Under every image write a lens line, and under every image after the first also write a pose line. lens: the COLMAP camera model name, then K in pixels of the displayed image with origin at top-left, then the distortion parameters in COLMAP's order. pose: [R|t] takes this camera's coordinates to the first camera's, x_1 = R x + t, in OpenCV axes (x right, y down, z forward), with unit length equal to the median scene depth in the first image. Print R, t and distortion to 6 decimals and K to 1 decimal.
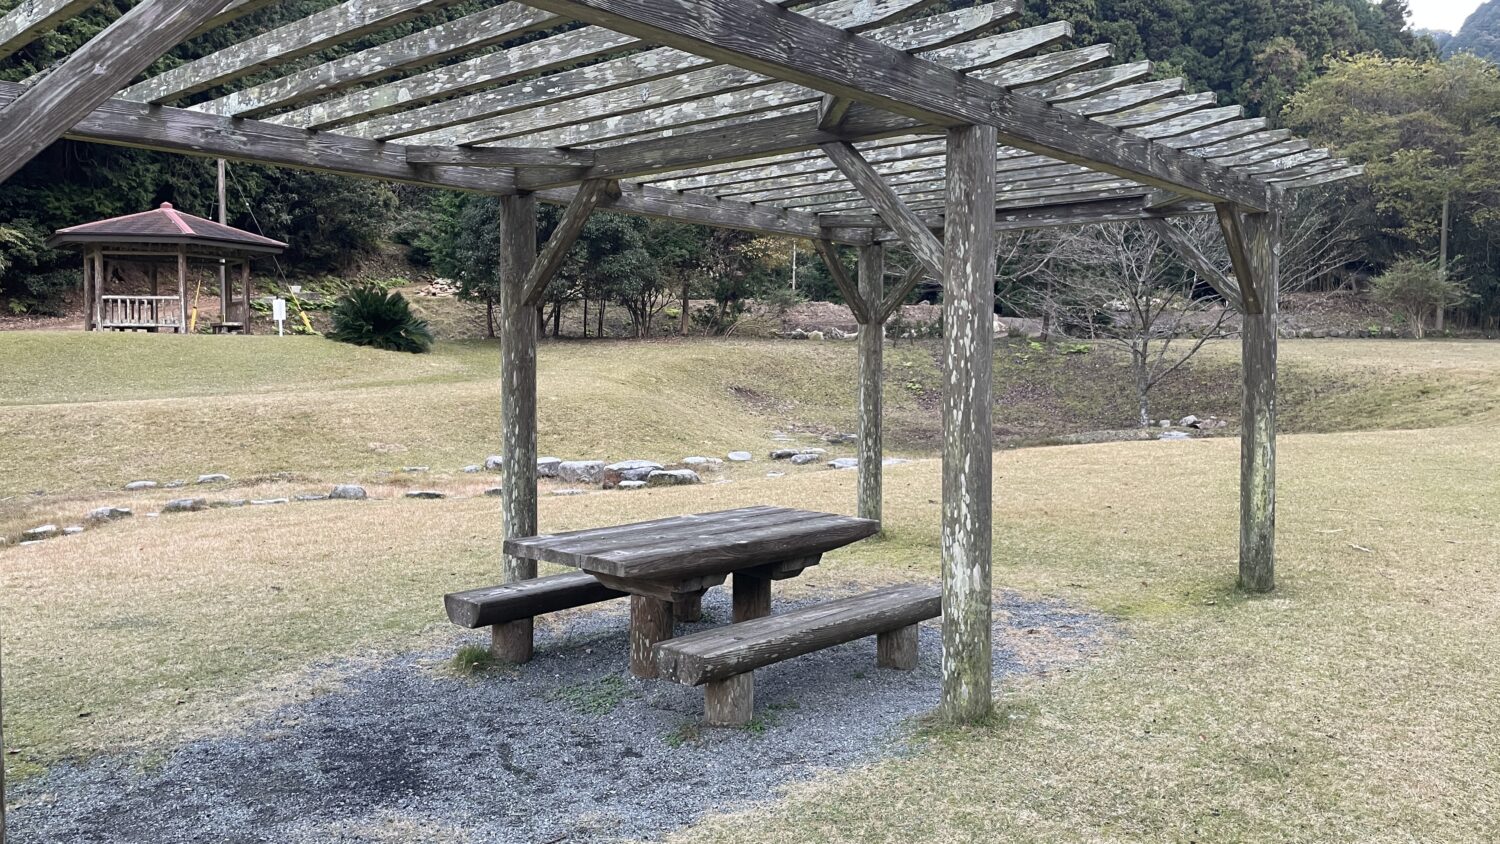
lens RADIAL K [[1133.6, 0, 747.2], [0, 1133.6, 428.0], [0, 0, 1]] dist [0.057941, -0.068564]
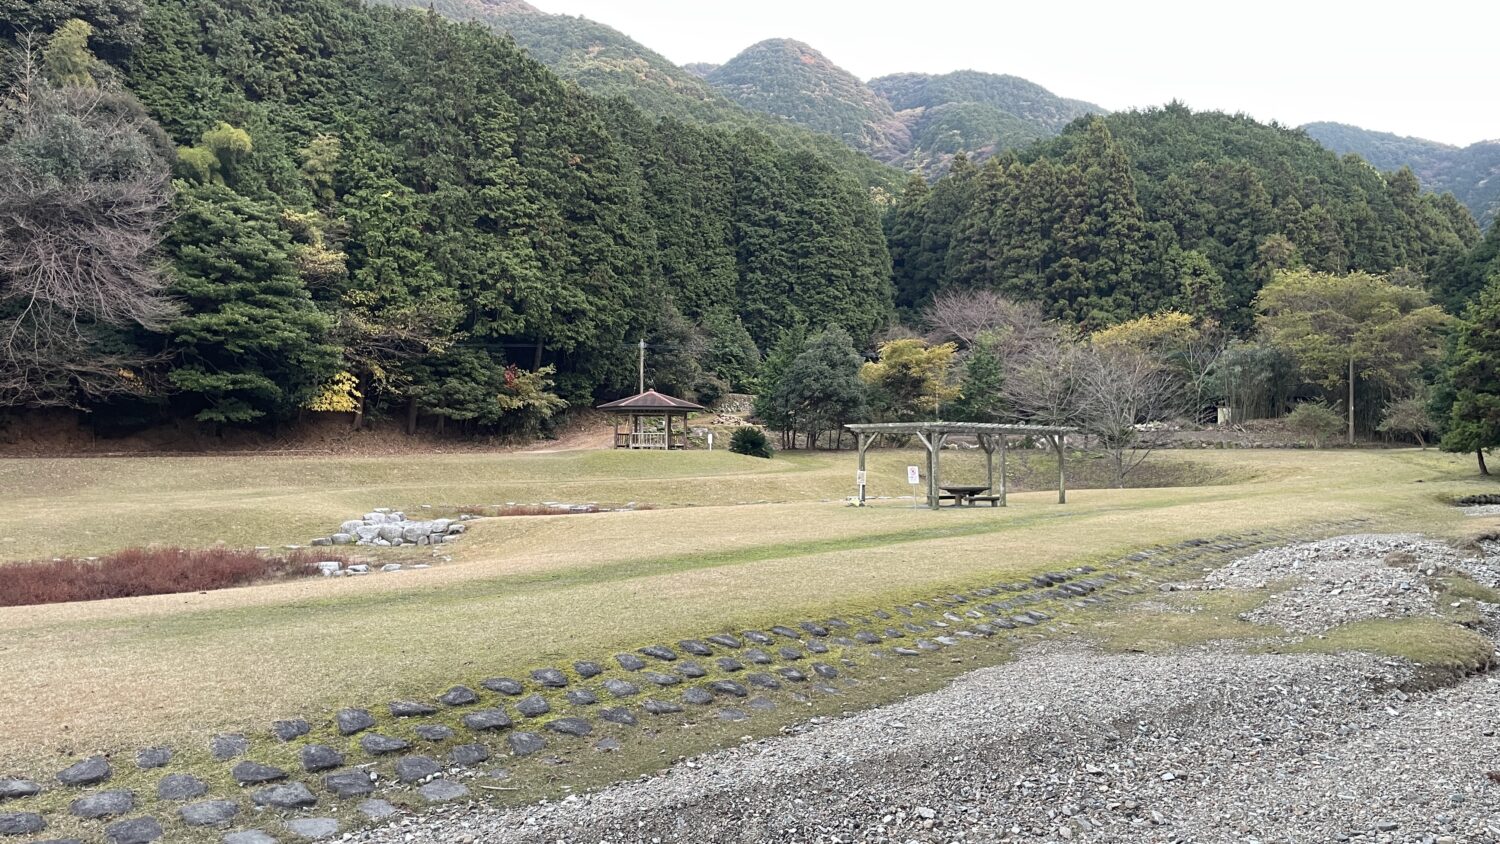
lens RADIAL K [[1133.6, 0, 748.1], [0, 1133.6, 419.9], [0, 0, 1]] dist [0.057941, -0.068564]
pose [[0.995505, -0.004701, -0.094588, -0.051850], [-0.004427, 0.995365, -0.096068, 0.026557], [0.094602, 0.096055, 0.990870, -0.445917]]
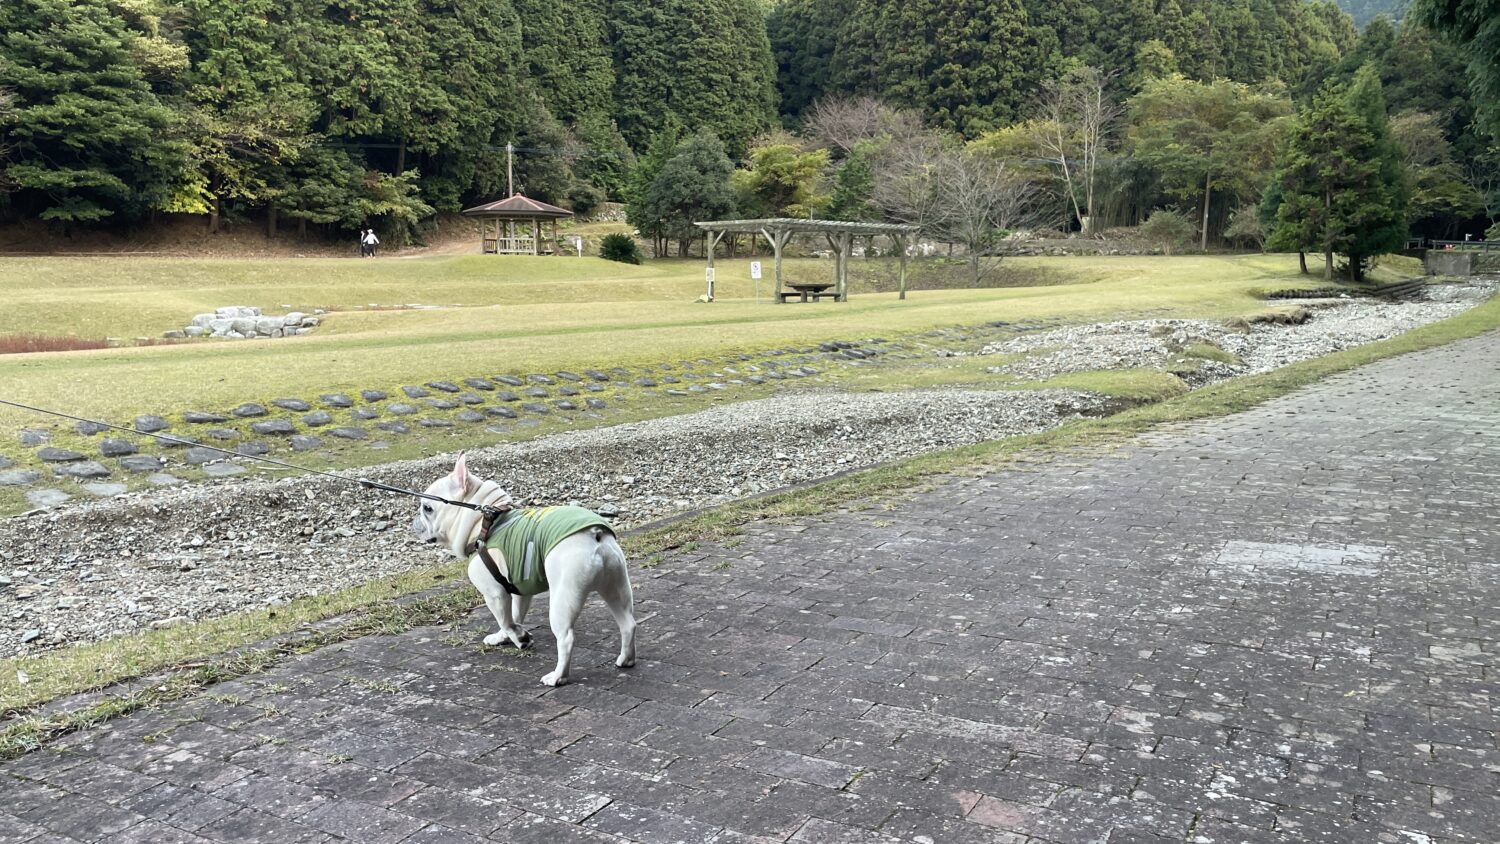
lens RADIAL K [[1133.6, 0, 723.2], [0, 1133.6, 439.4], [0, 0, 1]] dist [0.057941, -0.068564]
pose [[0.999661, 0.000588, -0.026022, -0.030115], [0.001462, 0.996900, 0.078660, 0.038100], [0.025987, -0.078671, 0.996562, -0.466391]]
